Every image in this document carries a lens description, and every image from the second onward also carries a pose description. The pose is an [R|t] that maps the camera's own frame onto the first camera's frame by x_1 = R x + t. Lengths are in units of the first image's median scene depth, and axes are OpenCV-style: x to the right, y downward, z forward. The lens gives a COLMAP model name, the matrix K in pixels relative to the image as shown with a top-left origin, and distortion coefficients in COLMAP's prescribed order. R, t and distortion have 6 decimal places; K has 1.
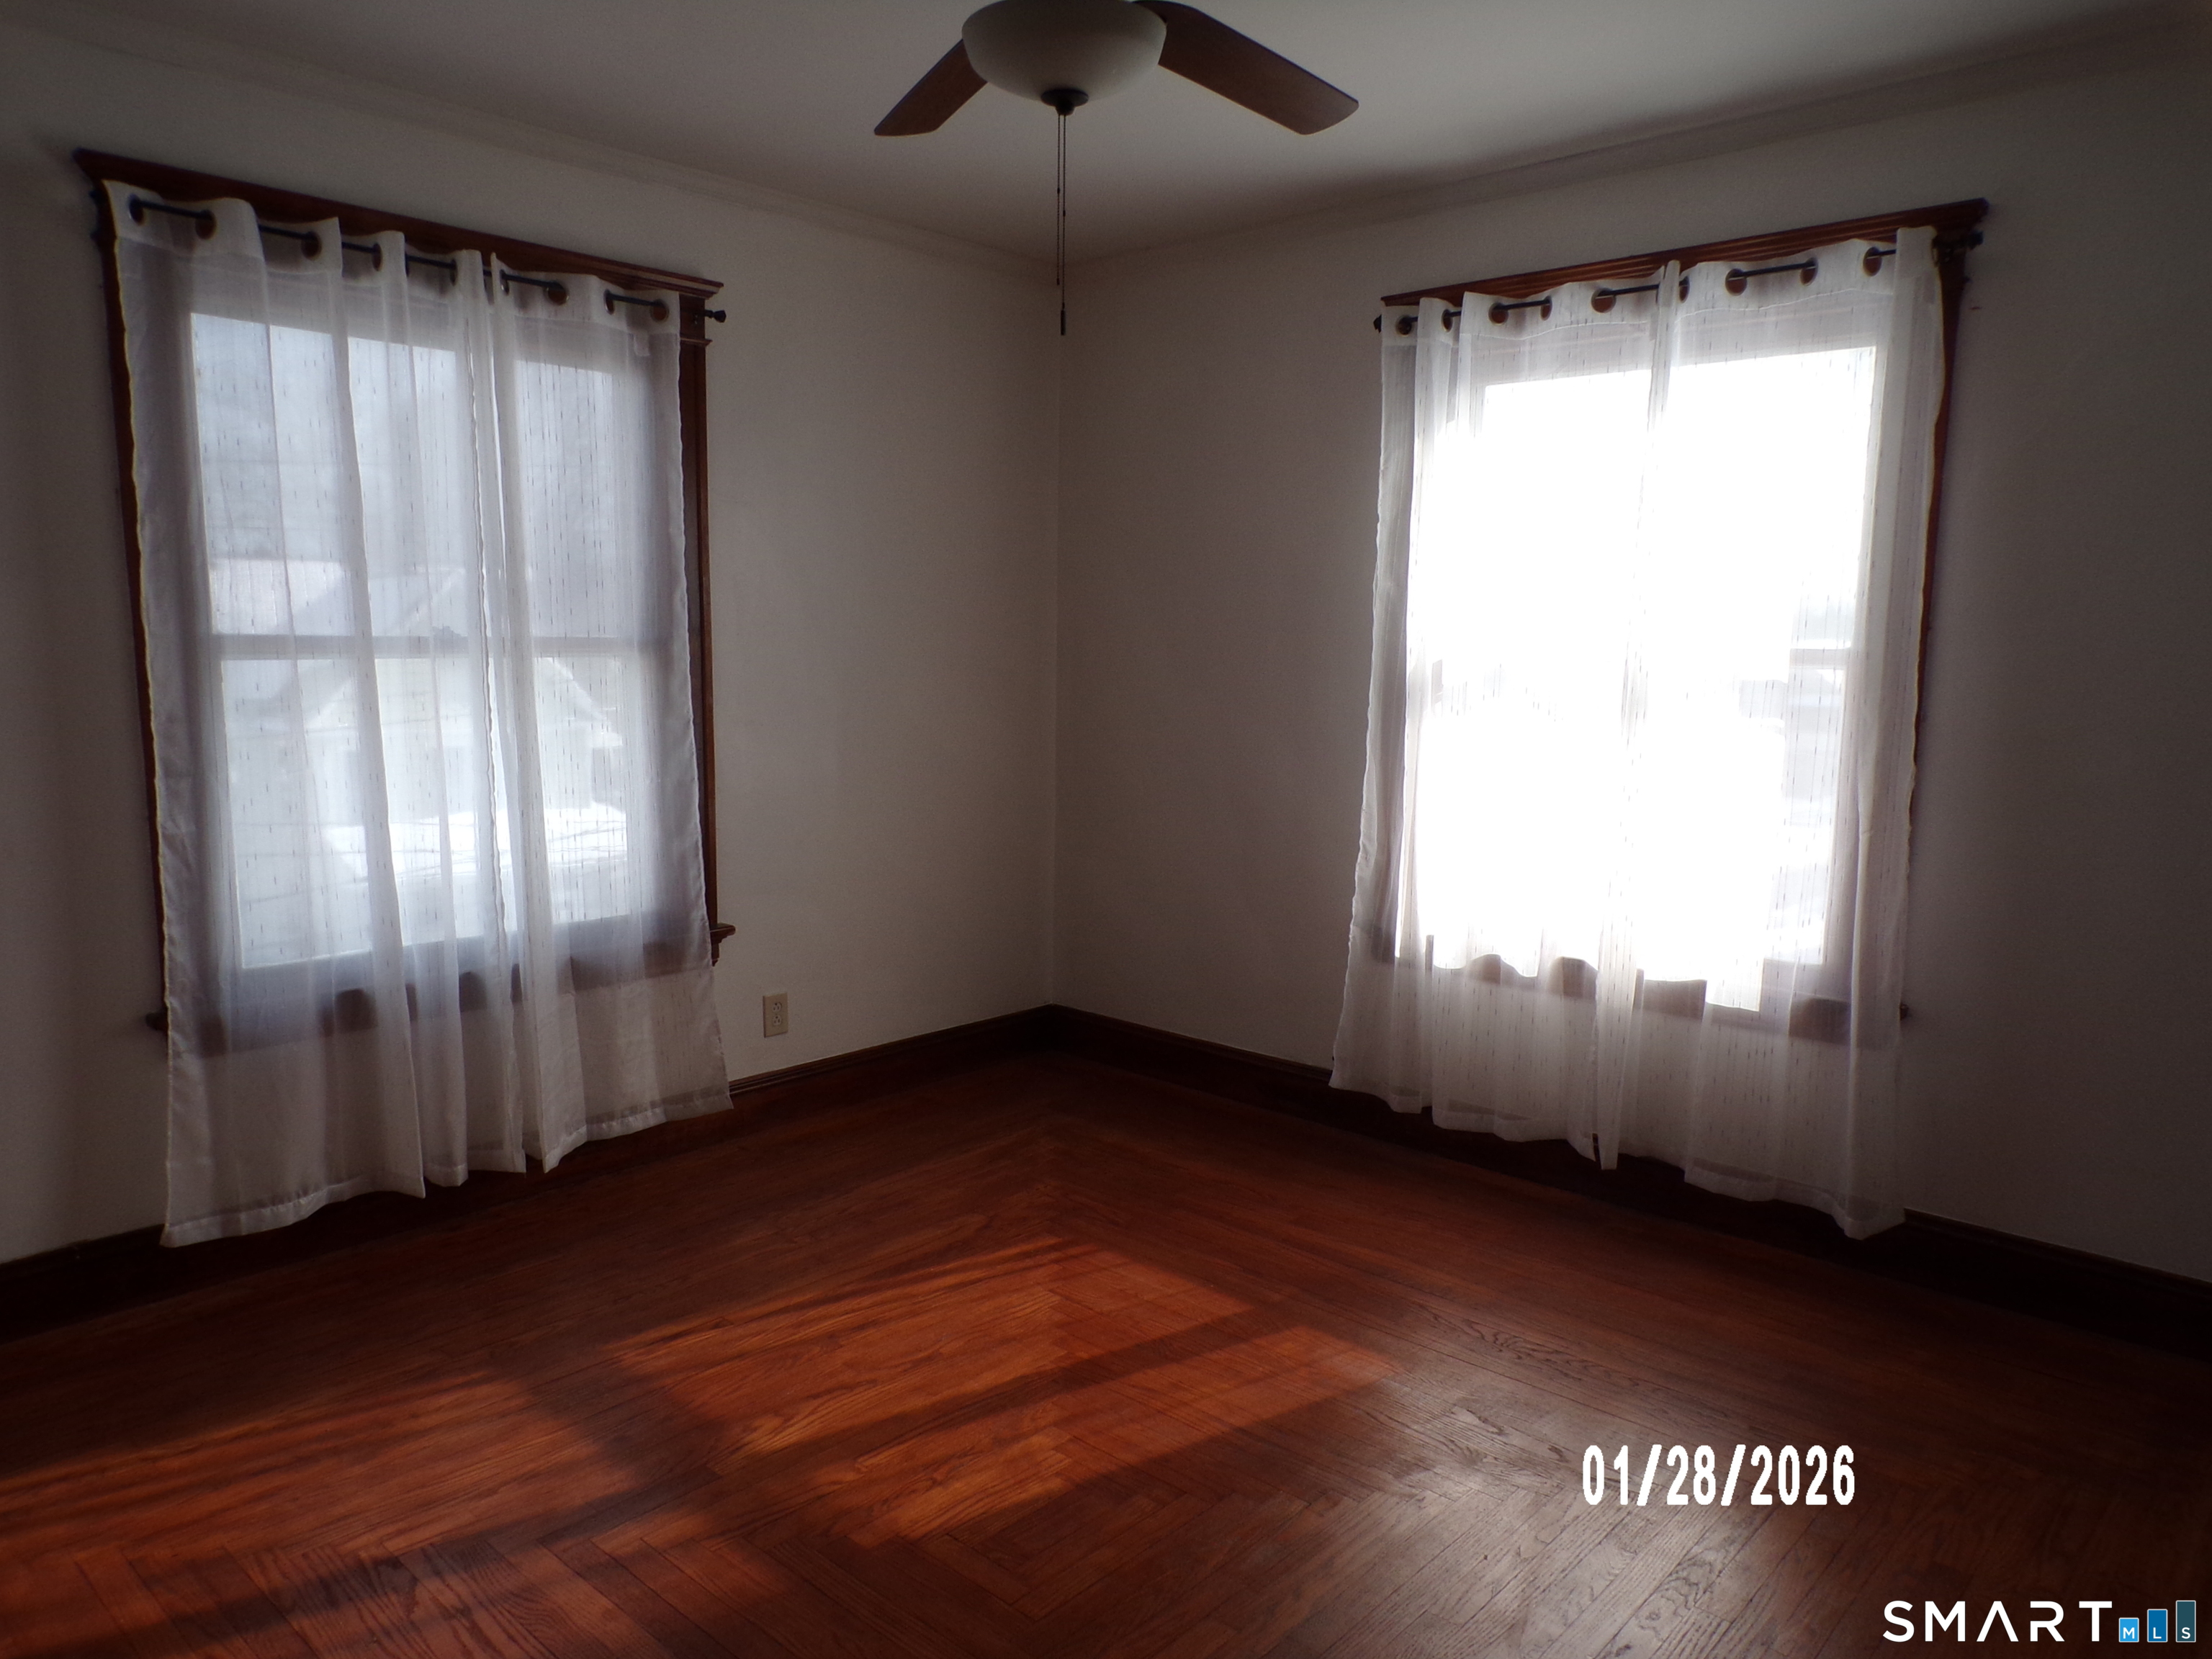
lens RADIAL K [[1519.1, 0, 1095.2], [0, 1519.1, 840.8], [0, 0, 1]] dist [-0.003469, 0.000582]
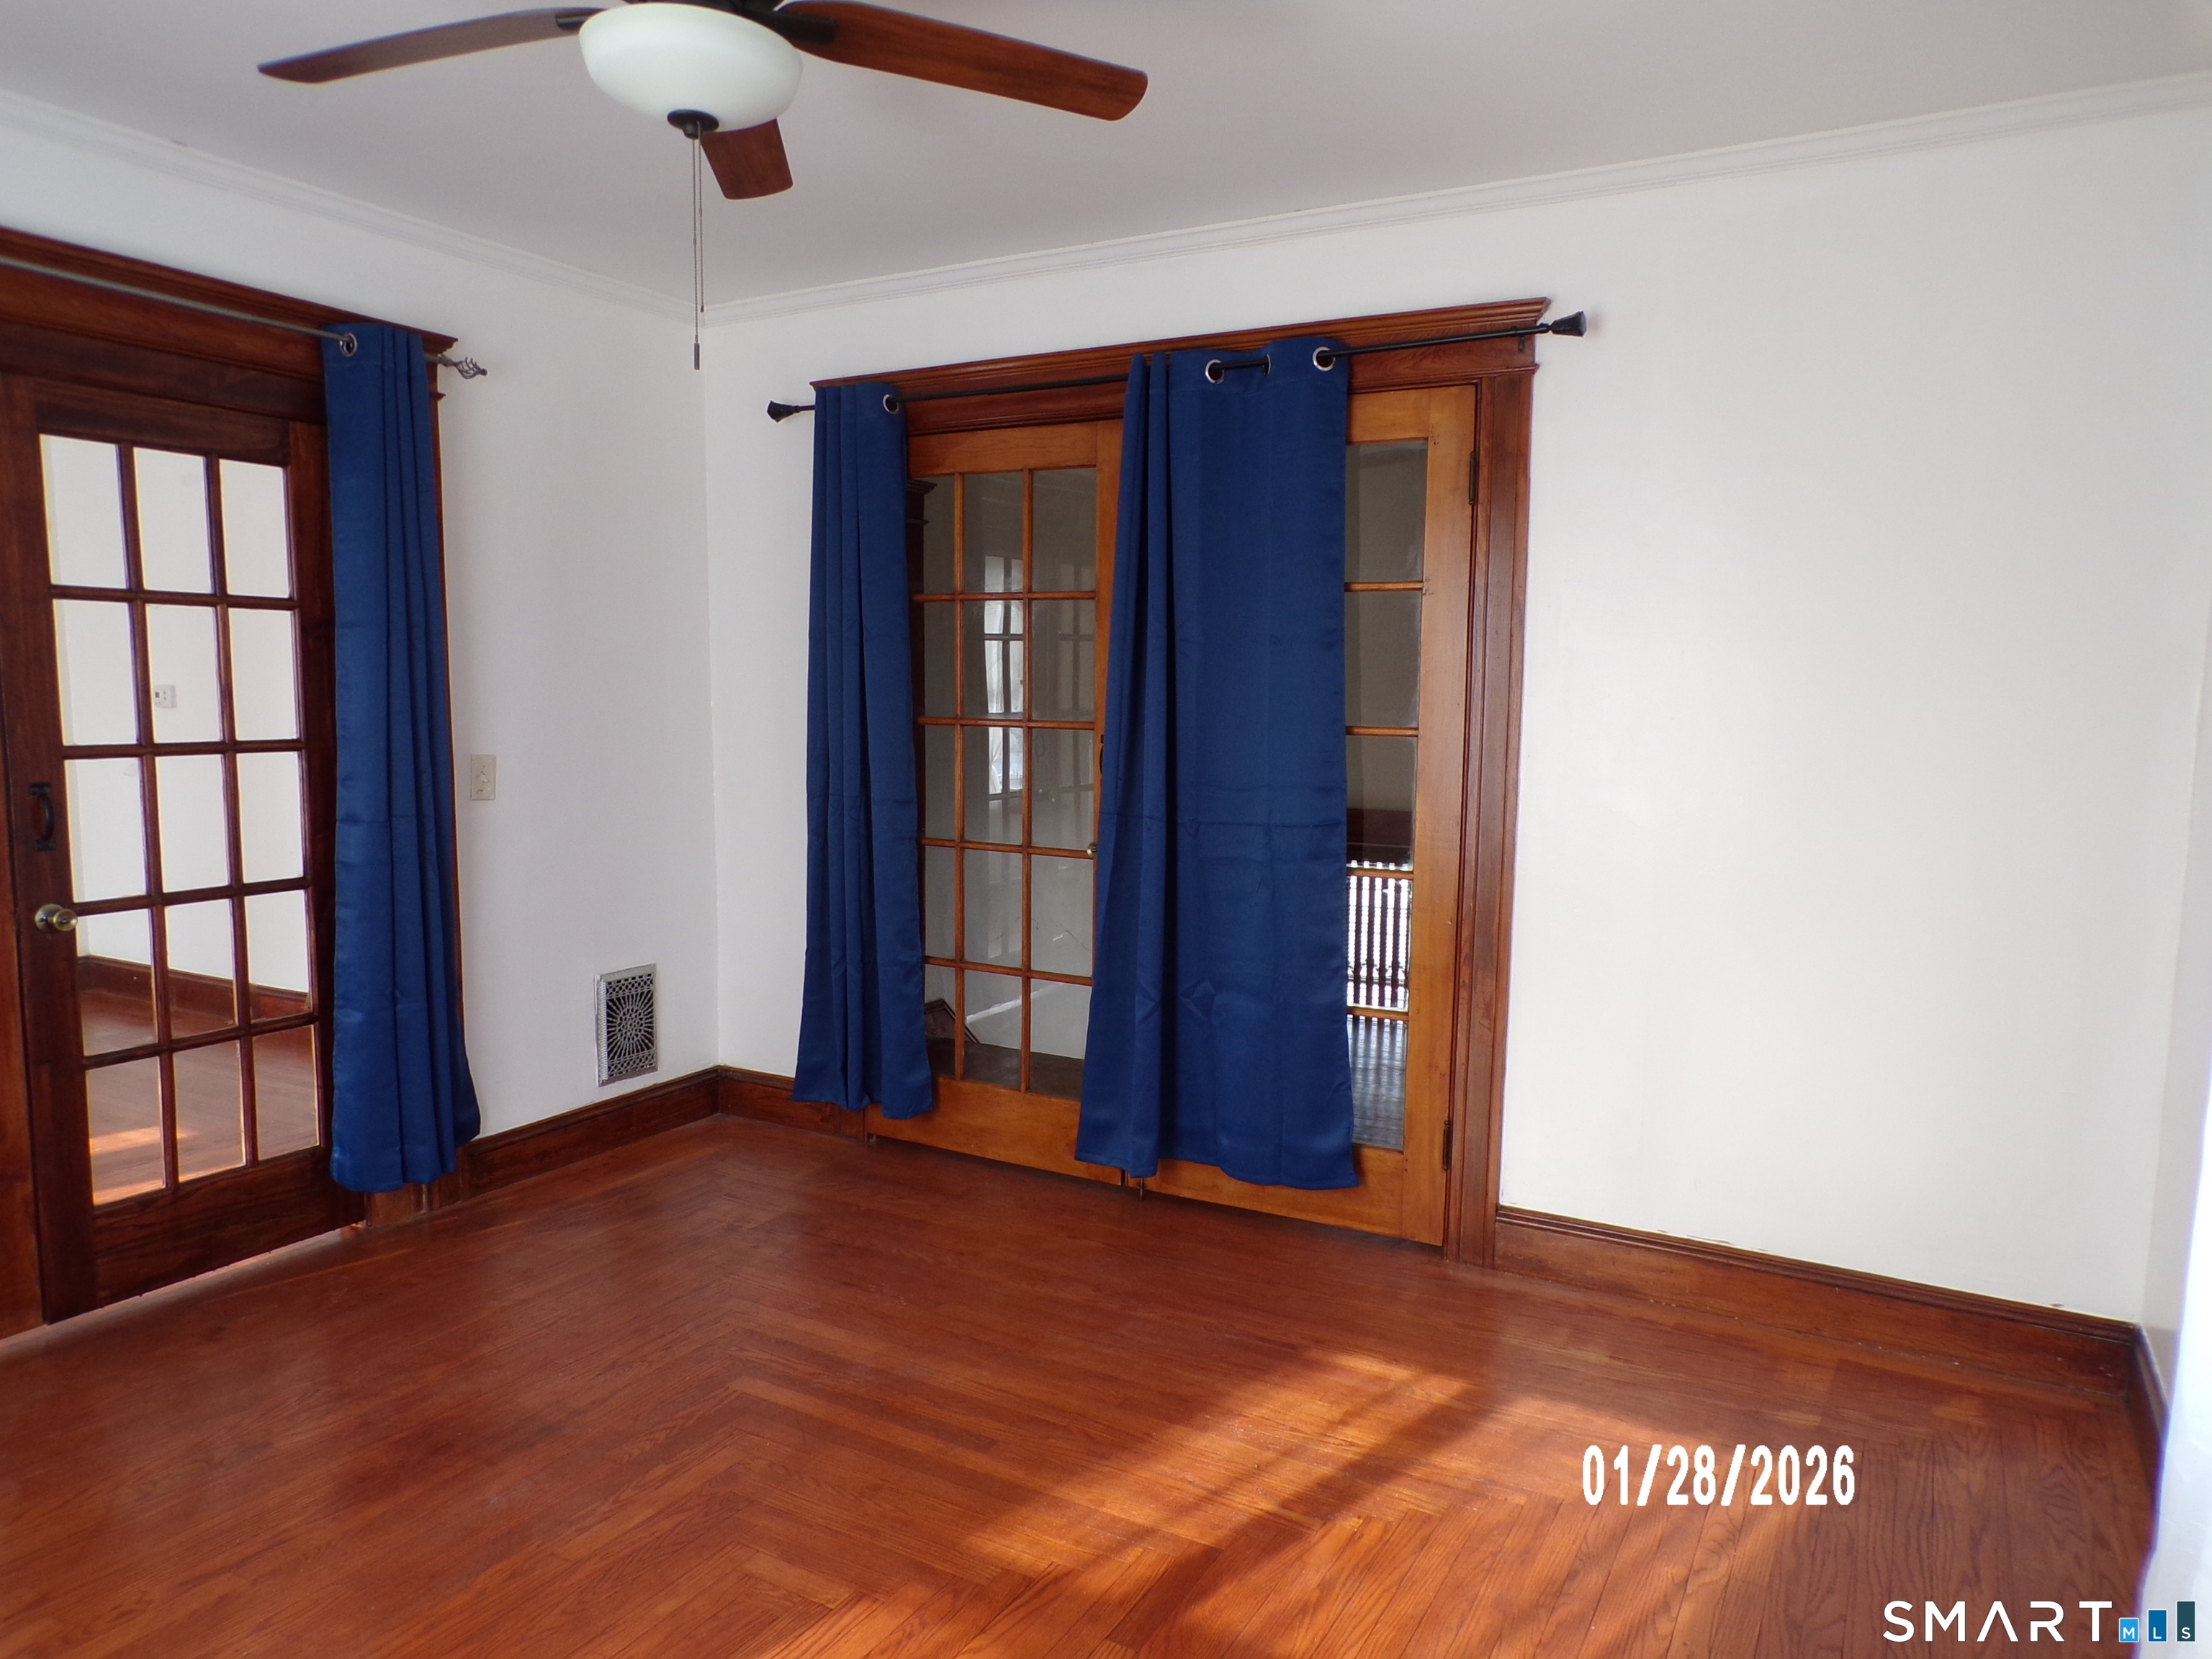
lens RADIAL K [[1519.1, 0, 1095.2], [0, 1519.1, 840.8], [0, 0, 1]] dist [-0.003469, 0.000582]
pose [[-0.974524, 0.003444, -0.224256, -0.032663], [-0.050045, 0.971333, 0.232394, -0.183993], [0.218628, 0.237696, -0.946415, 1.321838]]
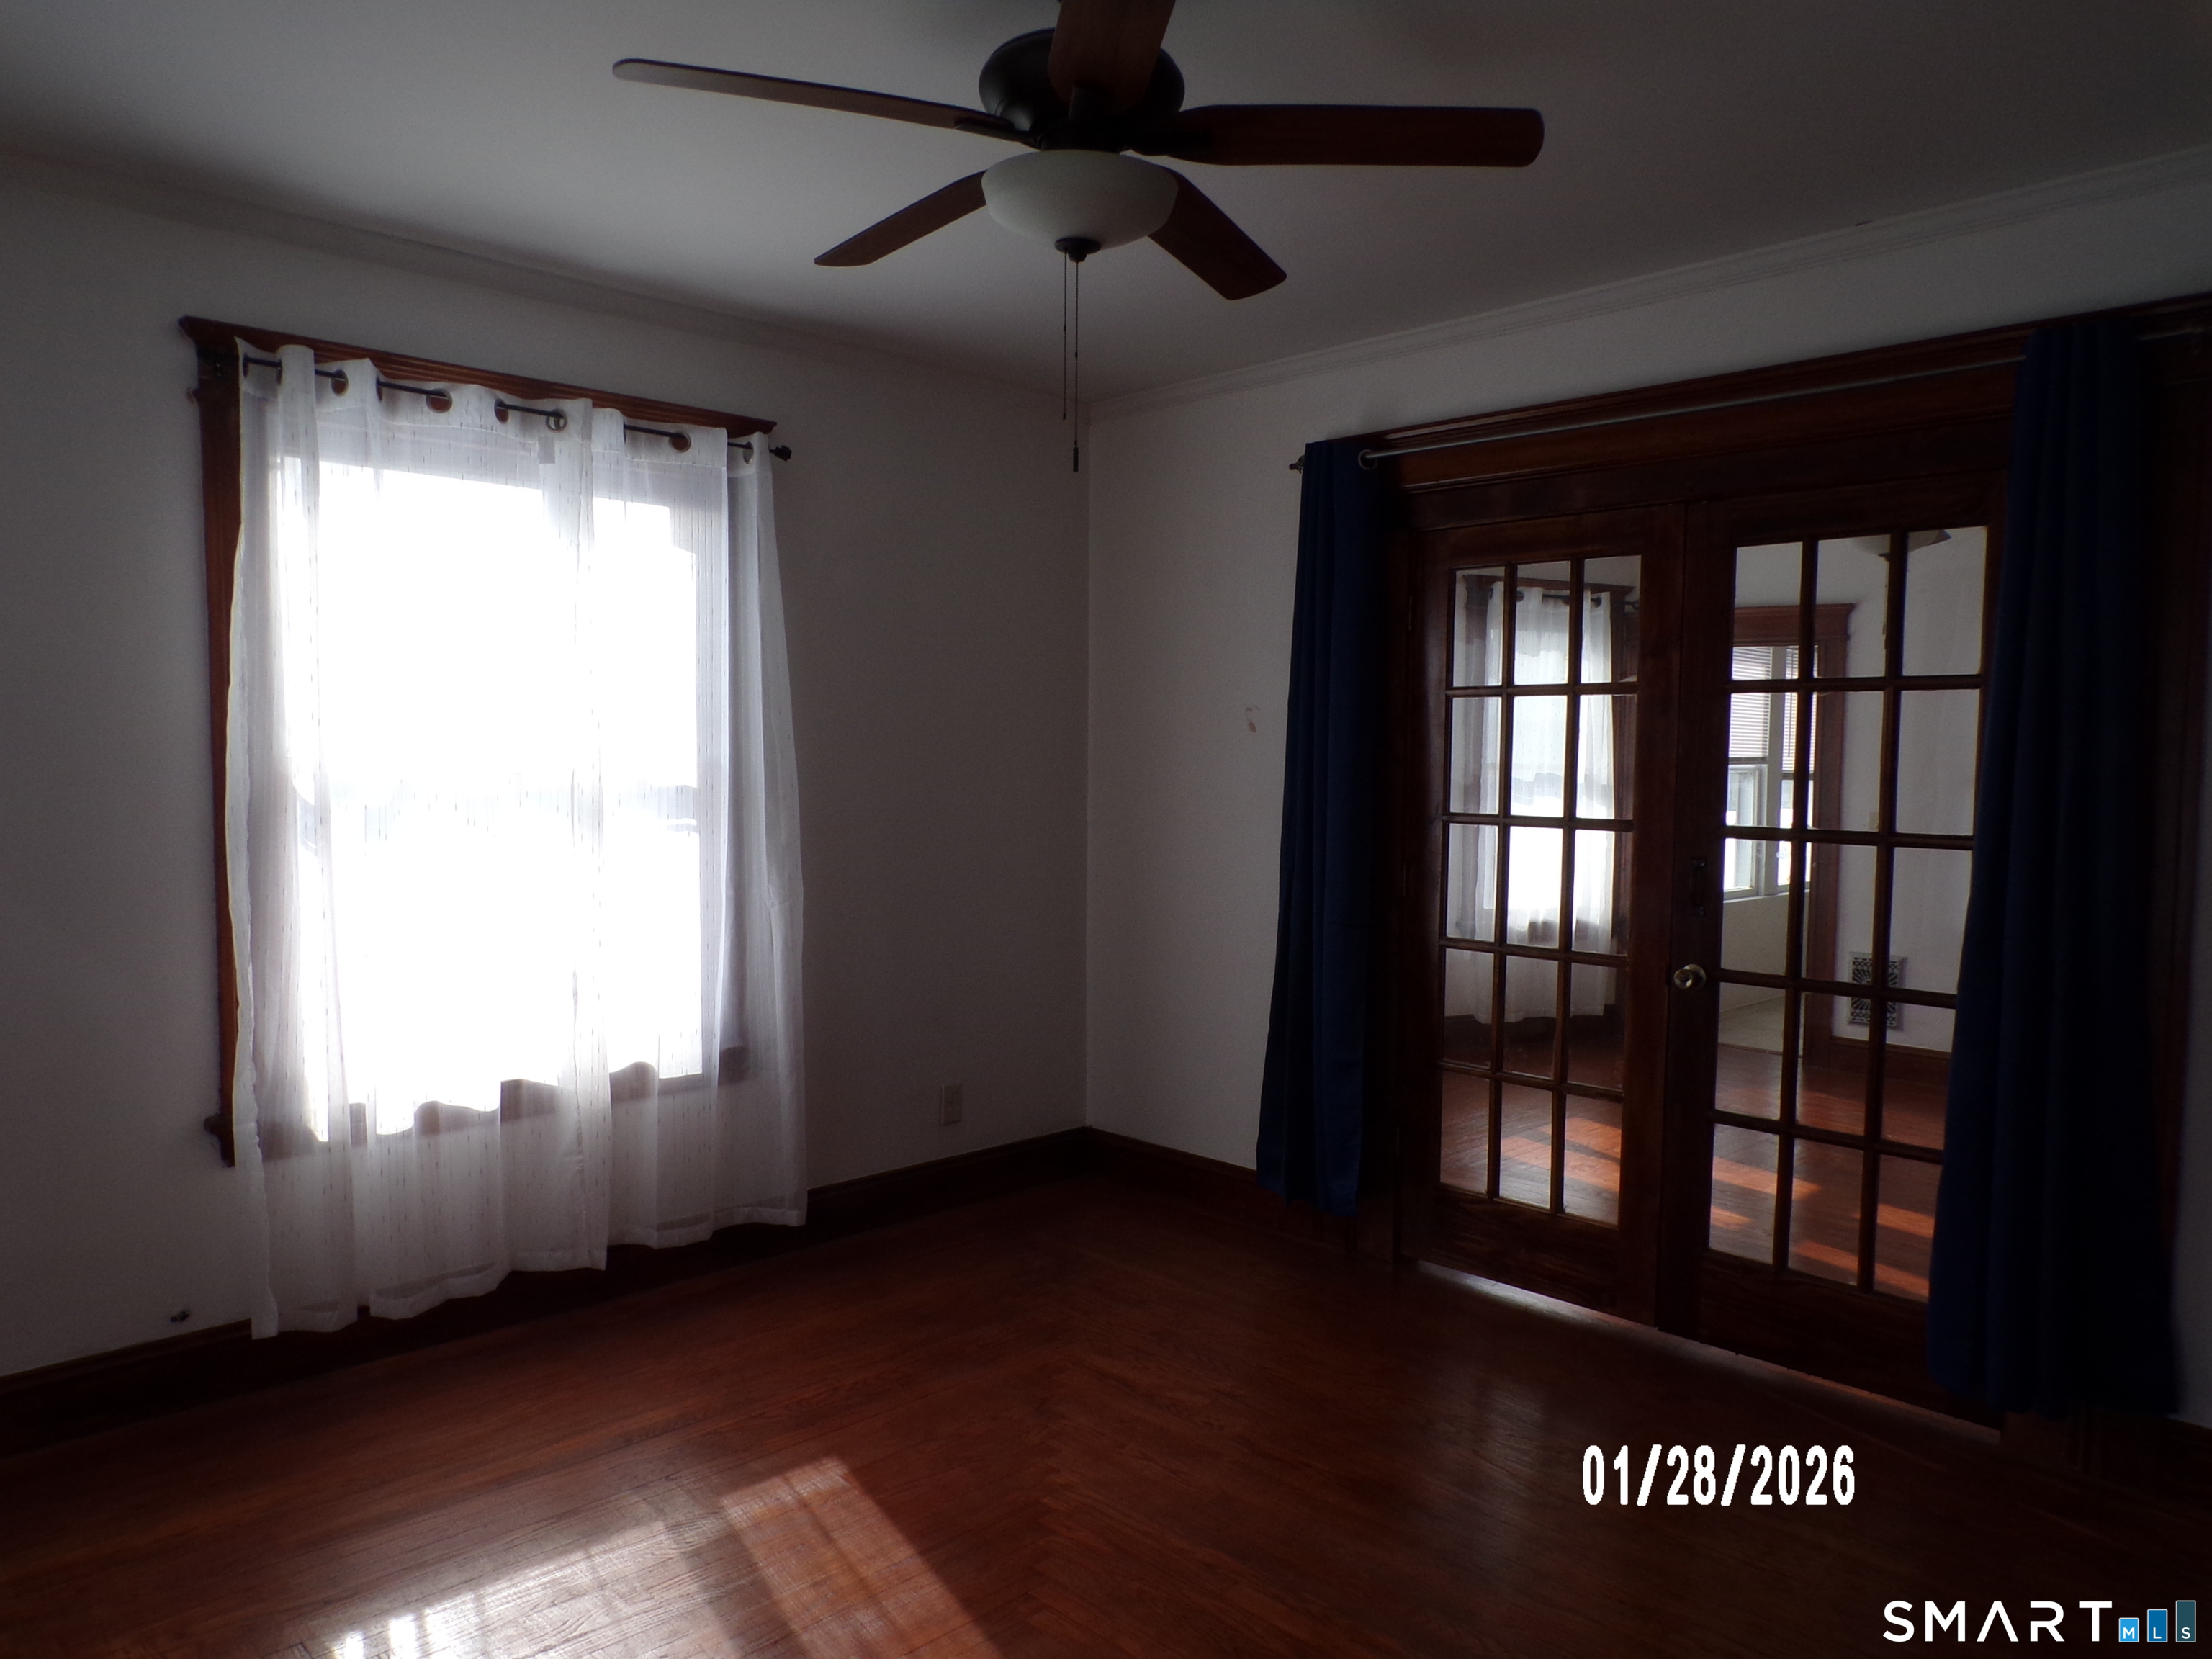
lens RADIAL K [[1519.1, 0, 1095.2], [0, 1519.1, 840.8], [0, 0, 1]] dist [-0.003469, 0.000582]
pose [[0.048002, -0.071176, 0.996308, -0.693461], [0.126516, 0.989858, 0.064620, -0.099265], [-0.990803, 0.122947, 0.056520, 0.629450]]
